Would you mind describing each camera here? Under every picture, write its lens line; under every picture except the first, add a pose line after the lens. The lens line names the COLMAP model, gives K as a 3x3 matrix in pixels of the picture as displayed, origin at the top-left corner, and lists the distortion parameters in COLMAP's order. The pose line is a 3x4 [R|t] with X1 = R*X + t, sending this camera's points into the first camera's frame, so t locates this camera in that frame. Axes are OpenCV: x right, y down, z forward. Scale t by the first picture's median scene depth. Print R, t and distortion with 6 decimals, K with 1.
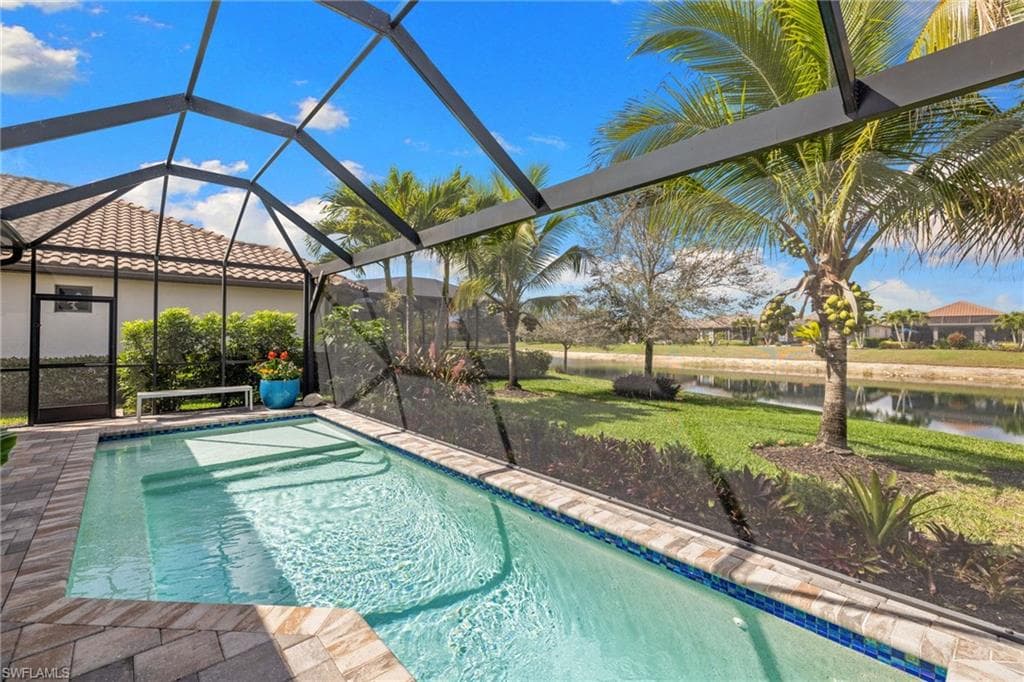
lens RADIAL K [[438.2, 0, 508.3], [0, 438.2, 329.1], [0, 0, 1]] dist [0.000964, 0.000120]
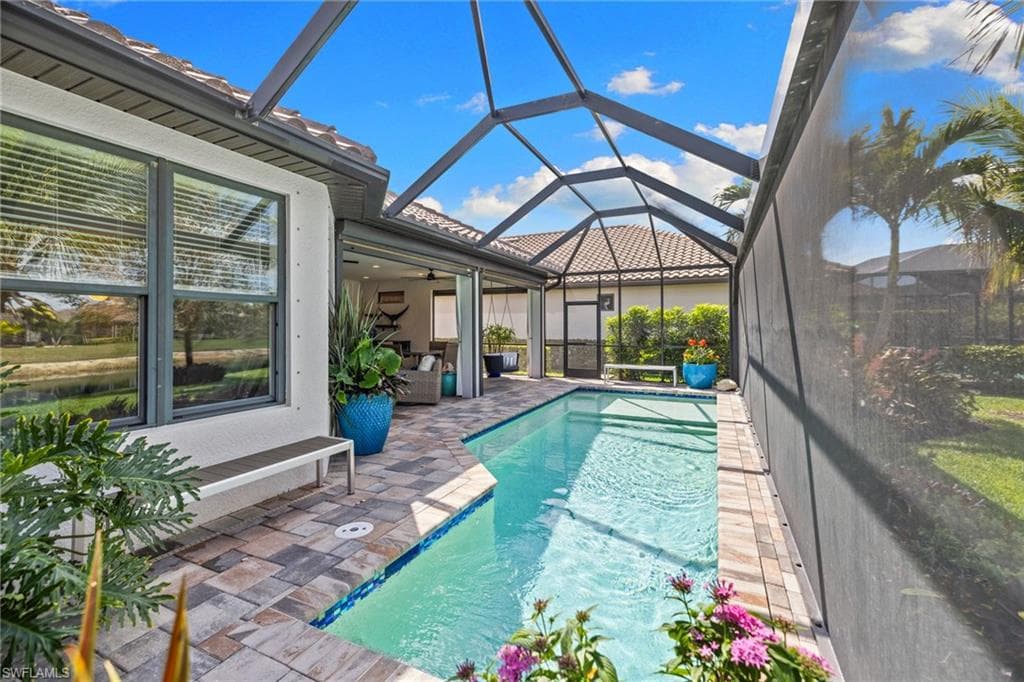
lens RADIAL K [[438.2, 0, 508.3], [0, 438.2, 329.1], [0, 0, 1]] dist [0.000964, 0.000120]
pose [[0.393181, 0.004407, -0.919451, 0.377847], [0.019834, 0.999715, 0.013273, 0.000161], [0.919247, -0.023455, 0.392981, 0.103984]]
